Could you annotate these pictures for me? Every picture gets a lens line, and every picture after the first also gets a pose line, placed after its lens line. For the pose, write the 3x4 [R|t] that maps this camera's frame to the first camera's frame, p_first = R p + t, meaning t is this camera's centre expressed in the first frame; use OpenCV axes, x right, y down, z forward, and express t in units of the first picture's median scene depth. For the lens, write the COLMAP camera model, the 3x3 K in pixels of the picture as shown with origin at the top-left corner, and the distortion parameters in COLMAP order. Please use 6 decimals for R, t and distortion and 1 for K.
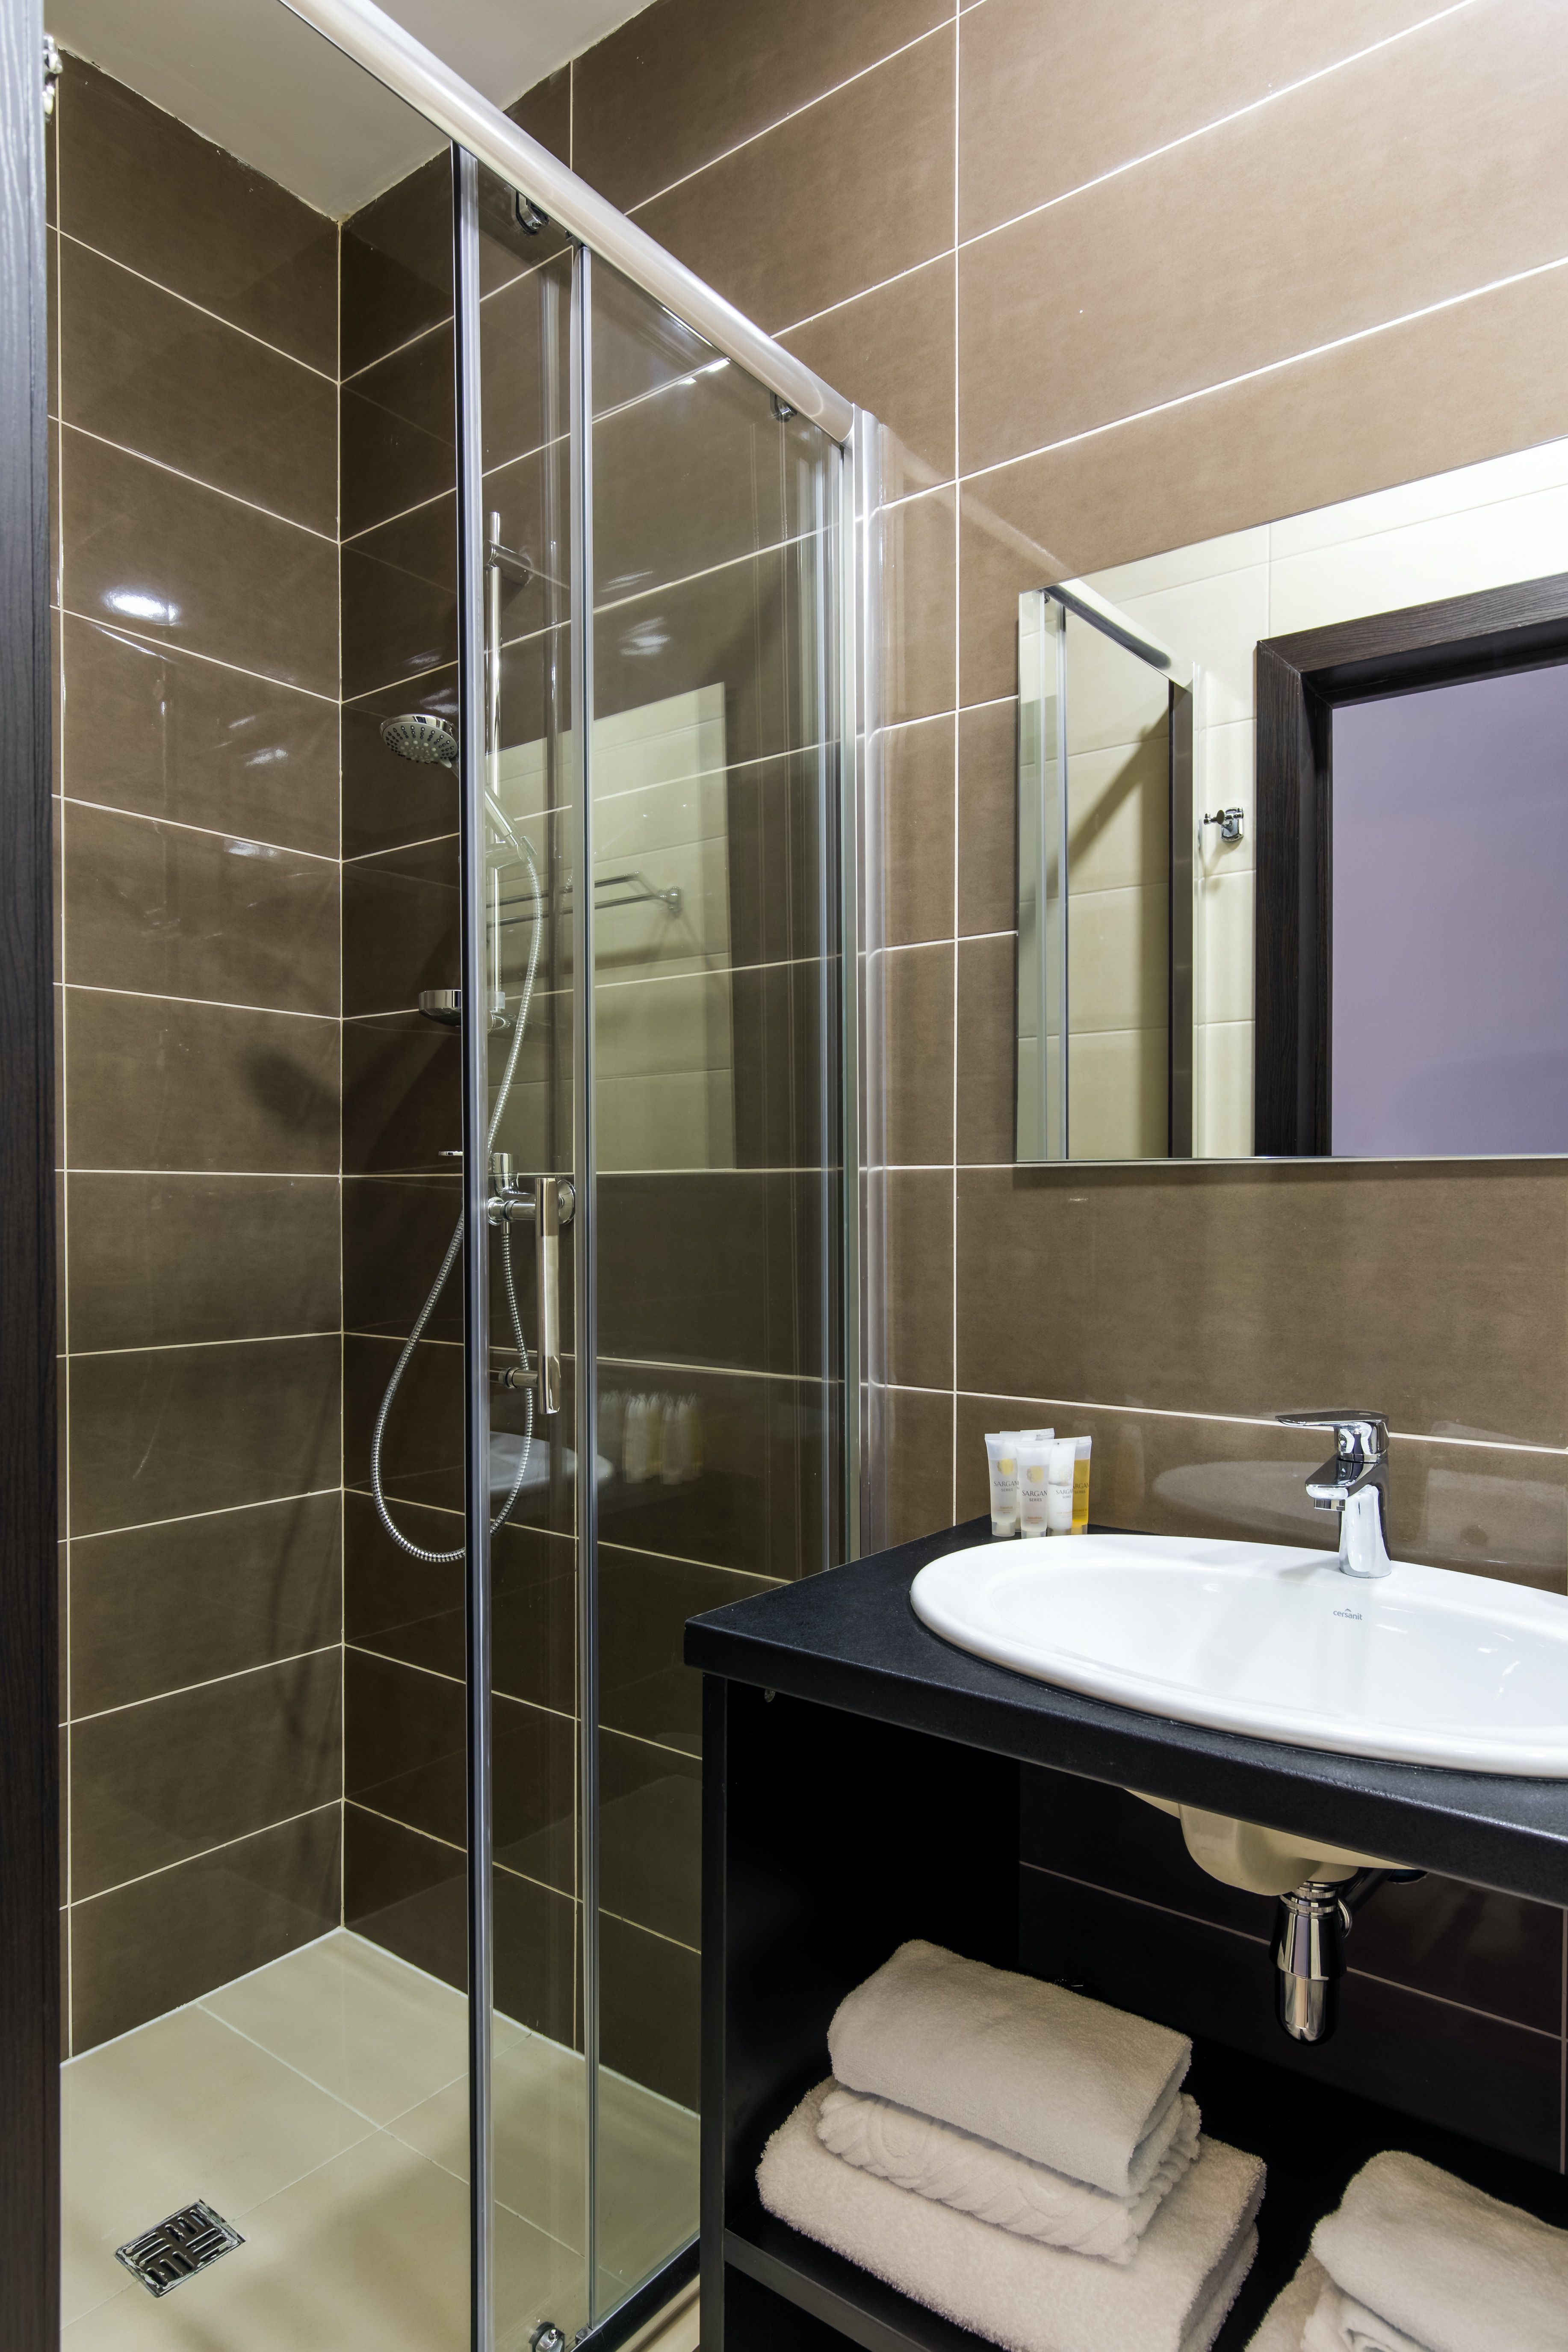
lens RADIAL K [[1398.2, 0, 782.4], [0, 1398.2, 1210.5], [0, 0, 1]] dist [0.003710, 0.001555]
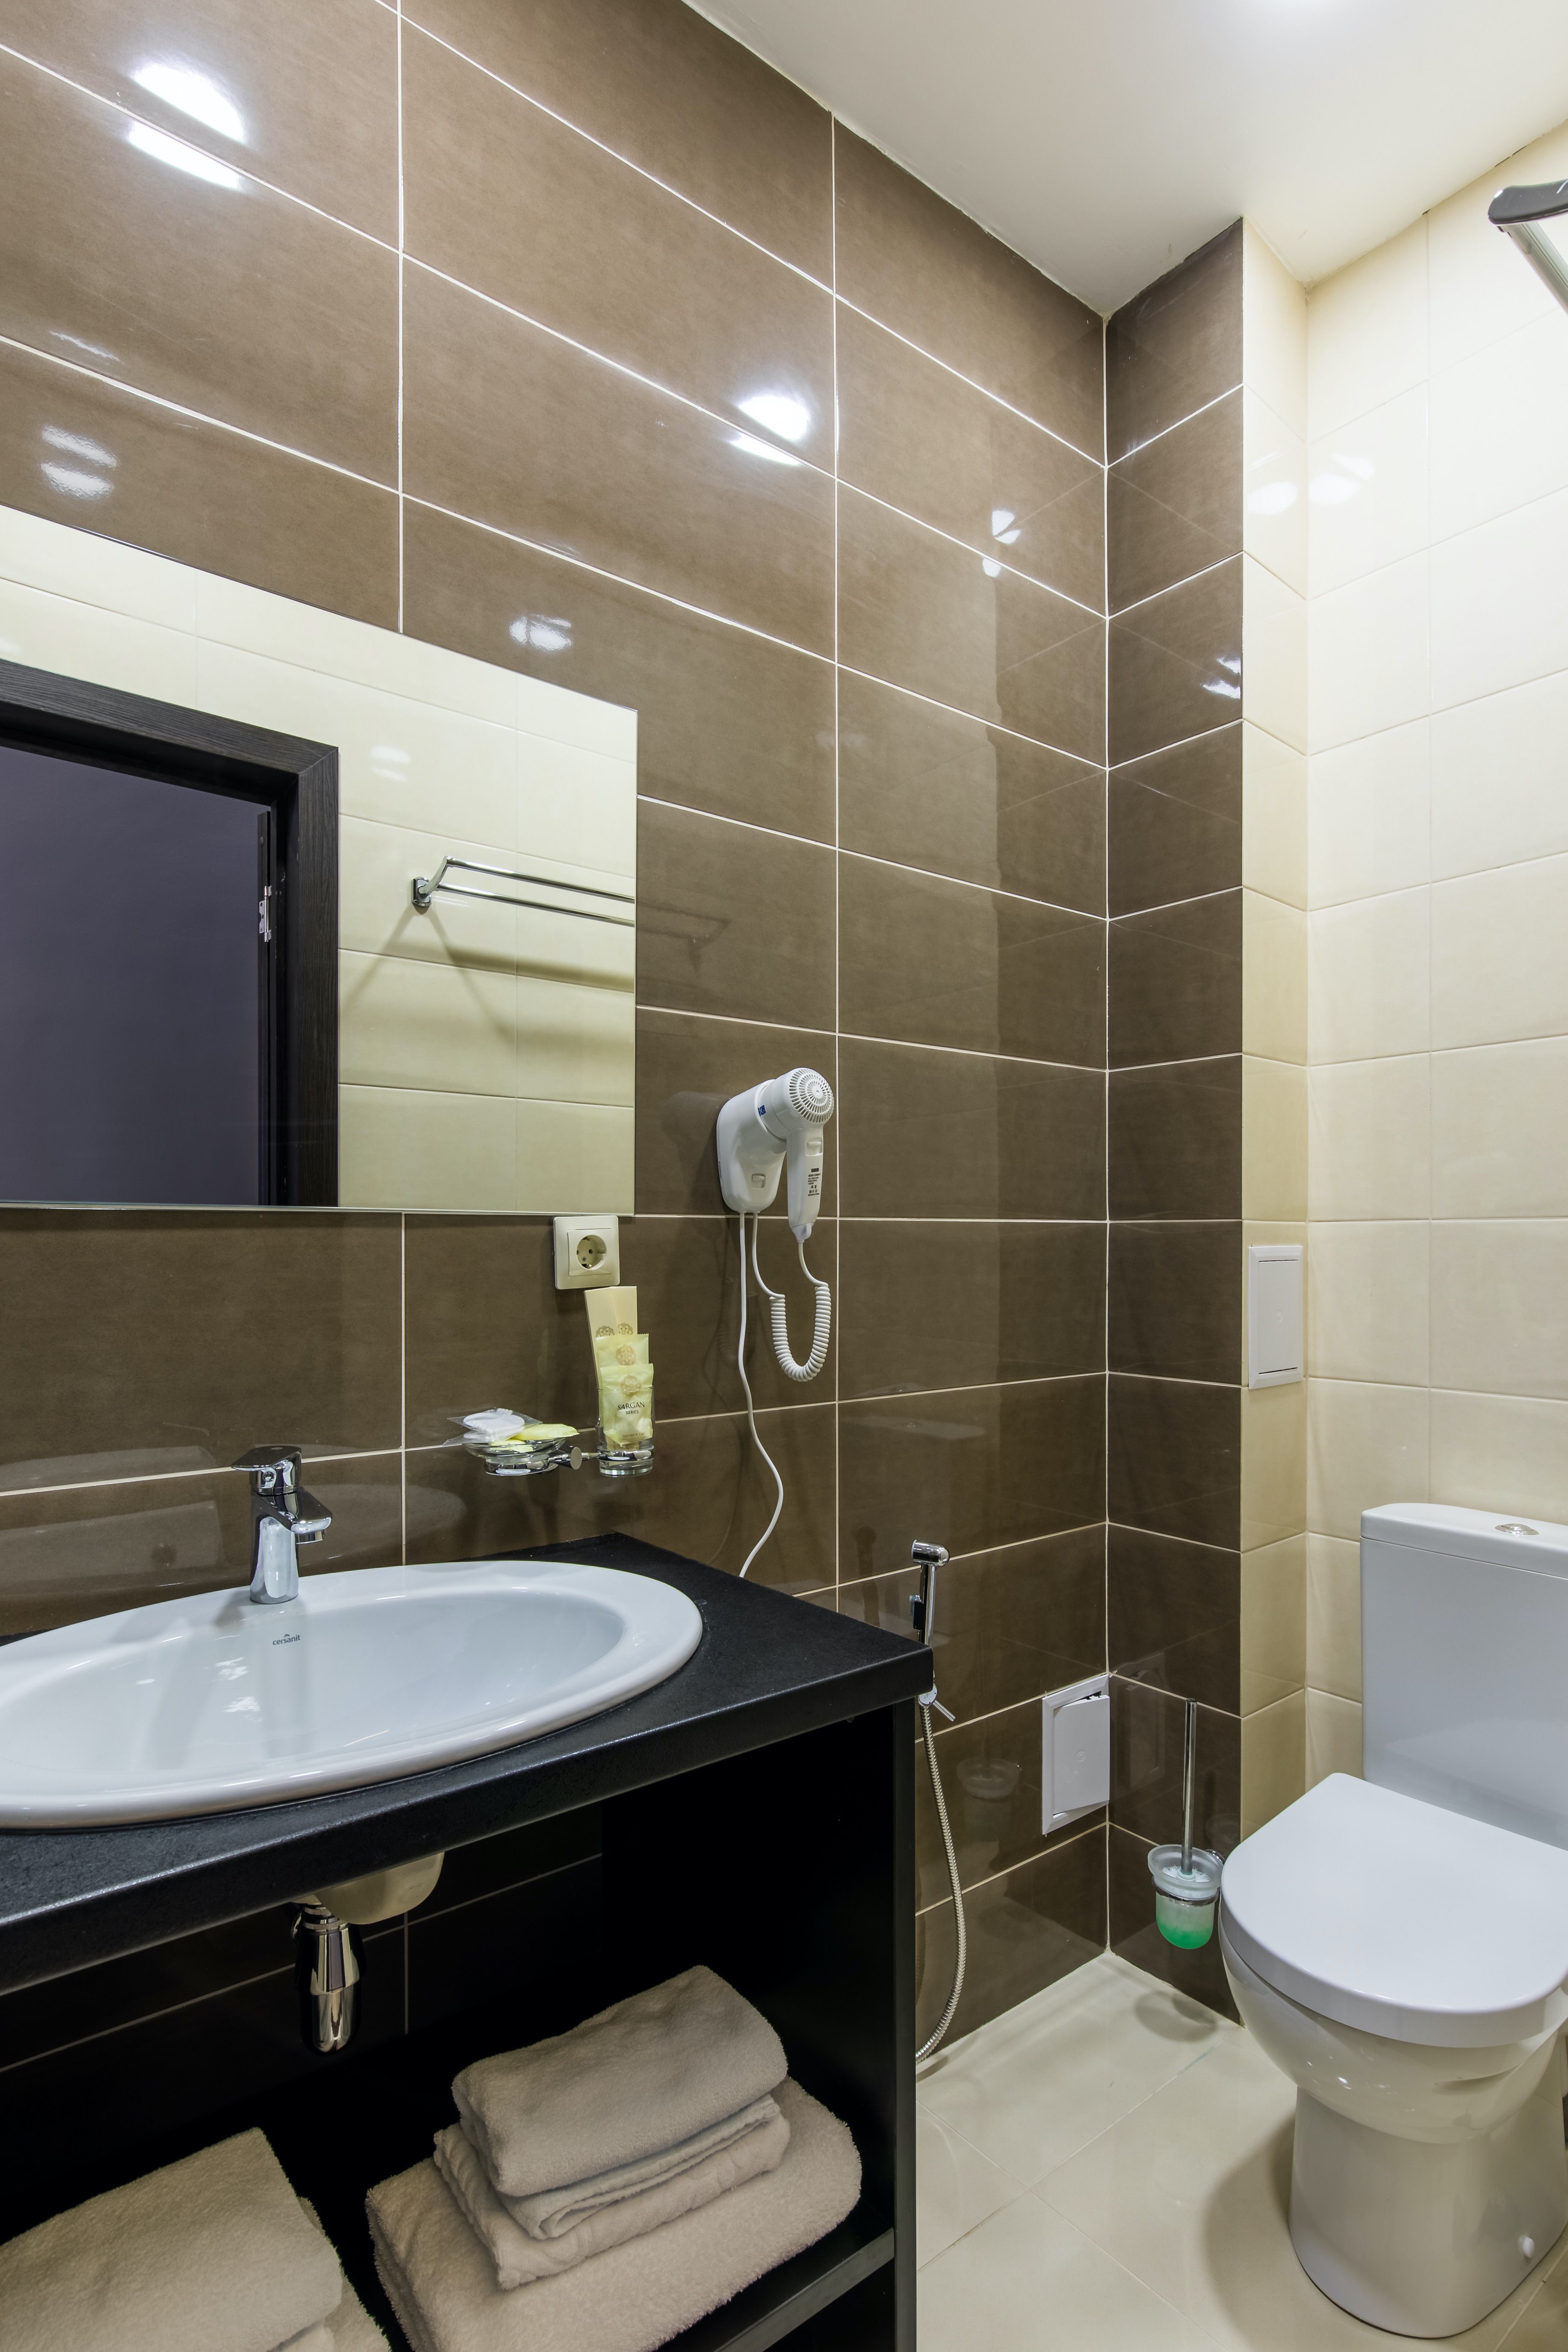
lens RADIAL K [[1180.5, 0, 782.4], [0, 1180.5, 1239.3], [0, 0, 1]] dist [-0.000295, -0.000111]
pose [[0.248543, 0.003673, 0.968614, -0.368735], [0.008317, 0.999948, -0.005926, -0.004820], [-0.968585, 0.009528, 0.248499, 0.415534]]
